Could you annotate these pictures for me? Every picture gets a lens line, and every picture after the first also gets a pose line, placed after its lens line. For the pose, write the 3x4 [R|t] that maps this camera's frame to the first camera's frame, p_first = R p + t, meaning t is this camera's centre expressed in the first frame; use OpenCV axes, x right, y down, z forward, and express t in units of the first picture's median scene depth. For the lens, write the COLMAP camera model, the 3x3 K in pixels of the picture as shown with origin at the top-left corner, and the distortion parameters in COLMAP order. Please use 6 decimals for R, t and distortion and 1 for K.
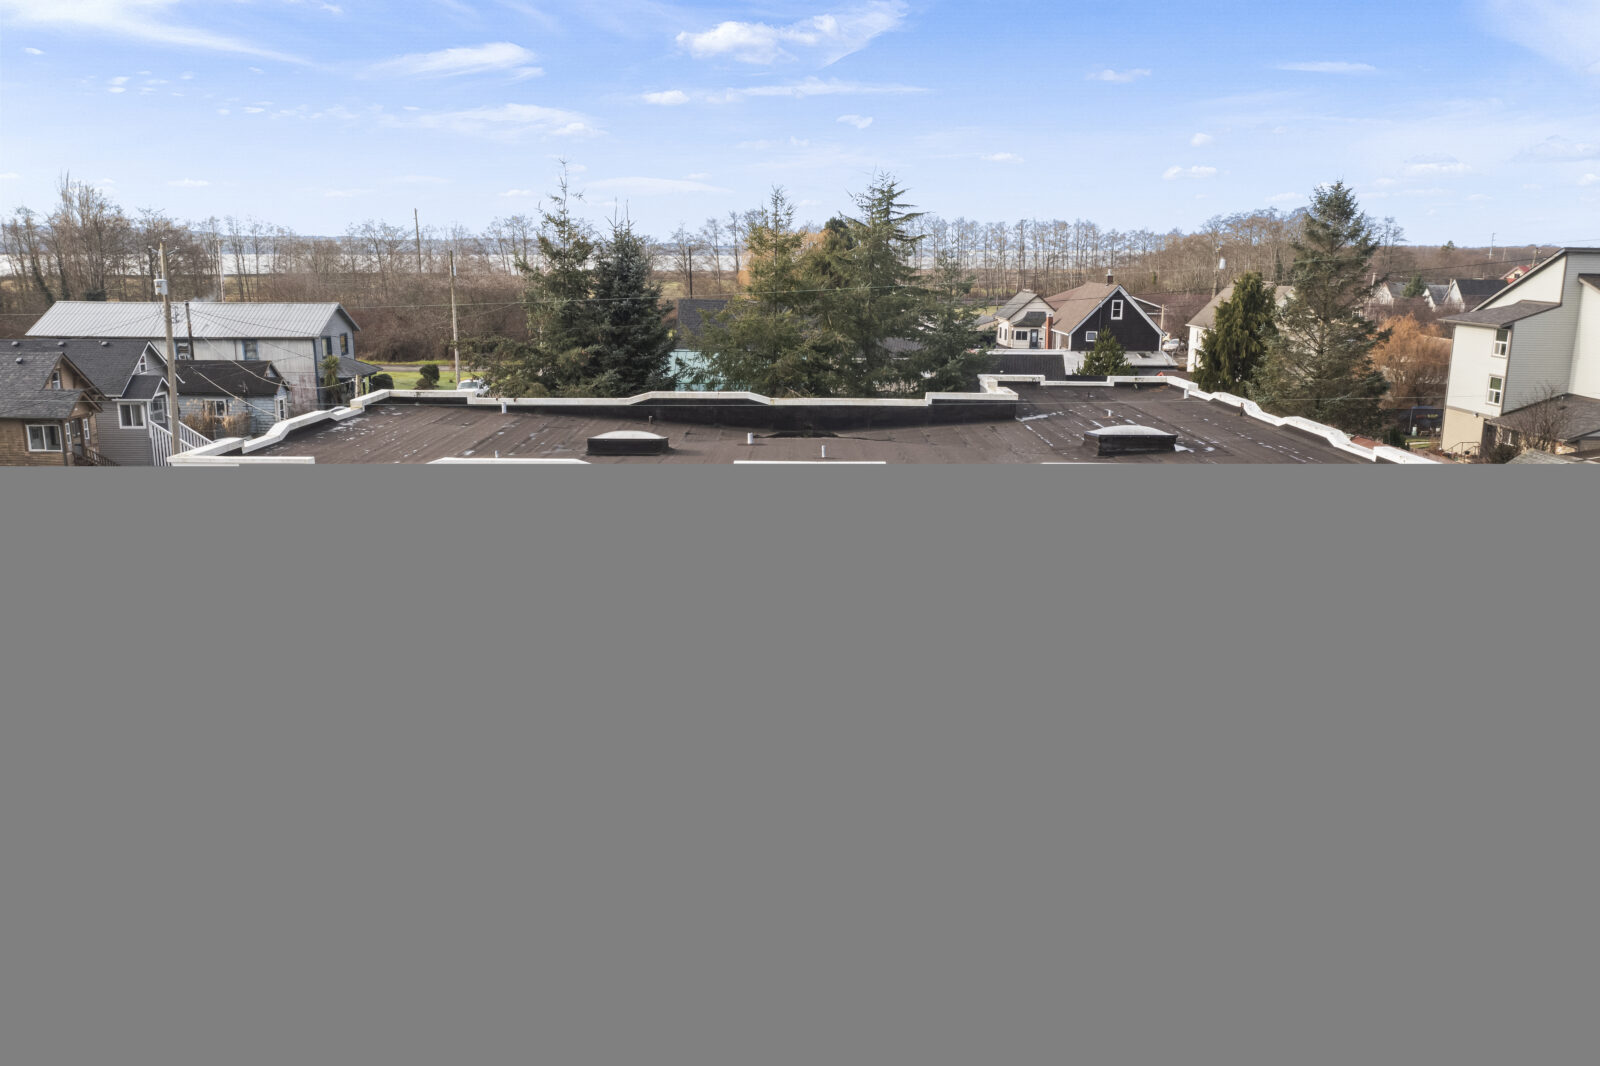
lens RADIAL K [[1259.3, 0, 812.7], [0, 1259.3, 531.7], [0, 0, 1]] dist [-0.023506, 0.012828]
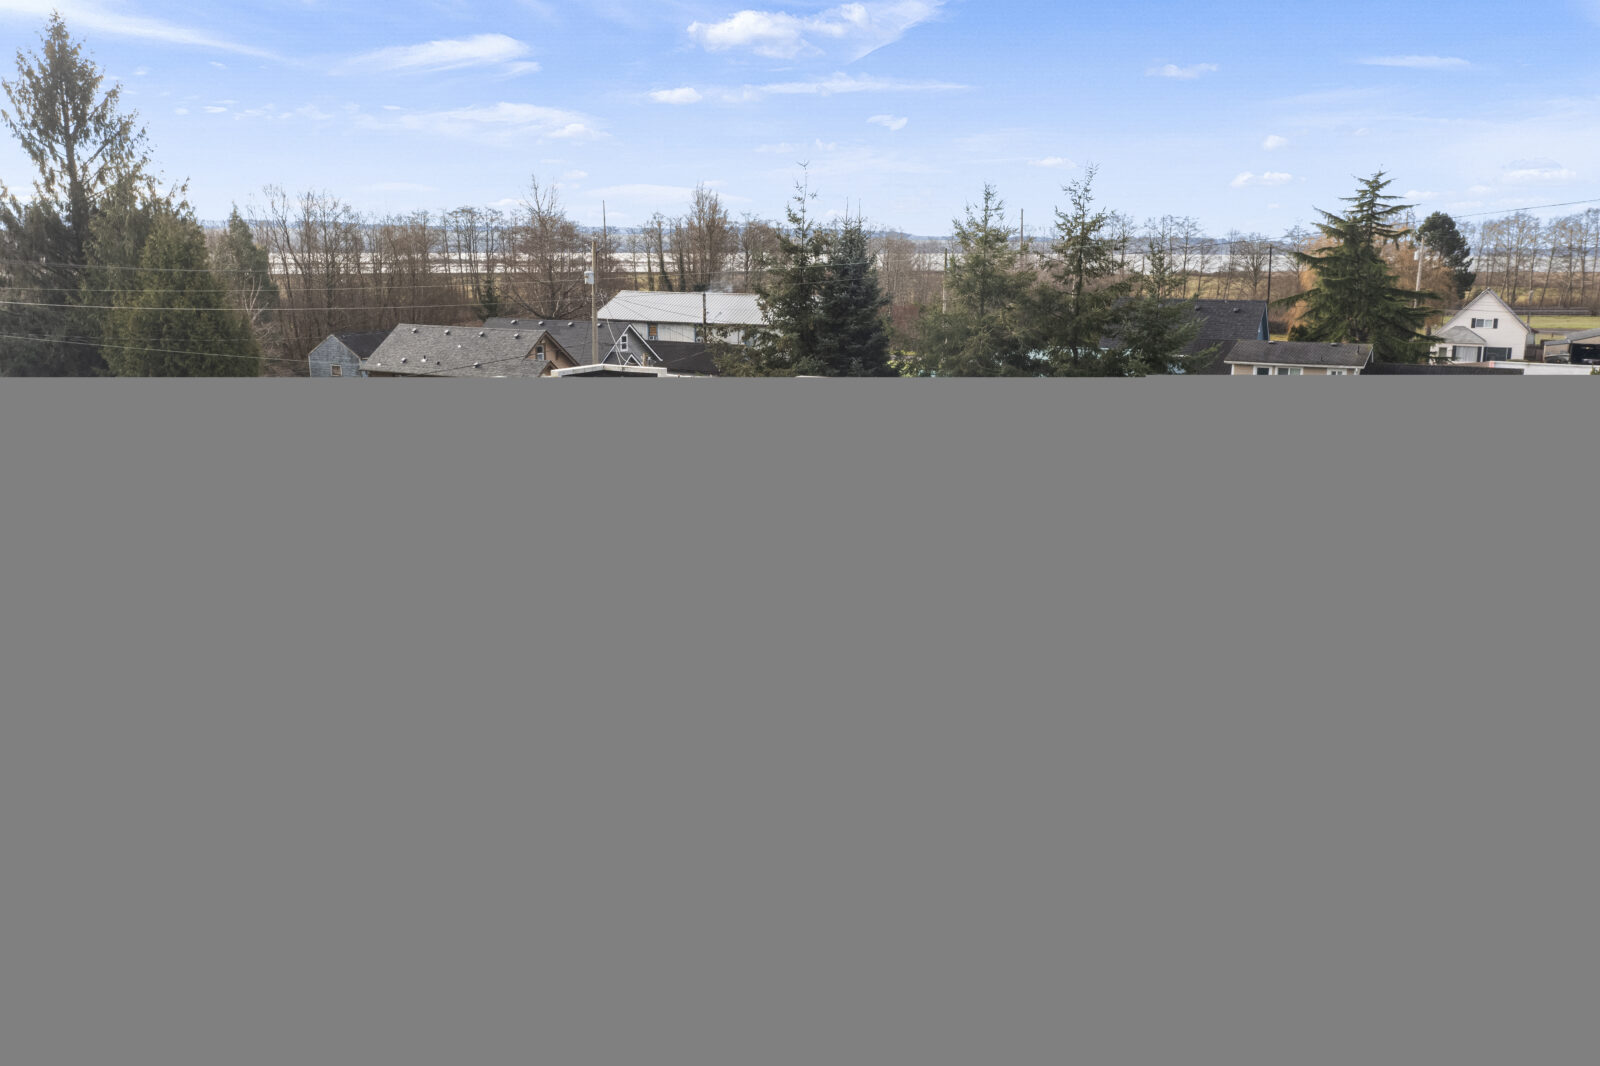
lens RADIAL K [[1259.3, 0, 797.5], [0, 1259.3, 530.8], [0, 0, 1]] dist [-0.023506, 0.012828]
pose [[0.865446, 0.105080, -0.489859, 0.282521], [-0.105331, 0.994067, 0.027146, -0.005655], [0.489805, 0.028104, 0.871379, 0.041768]]
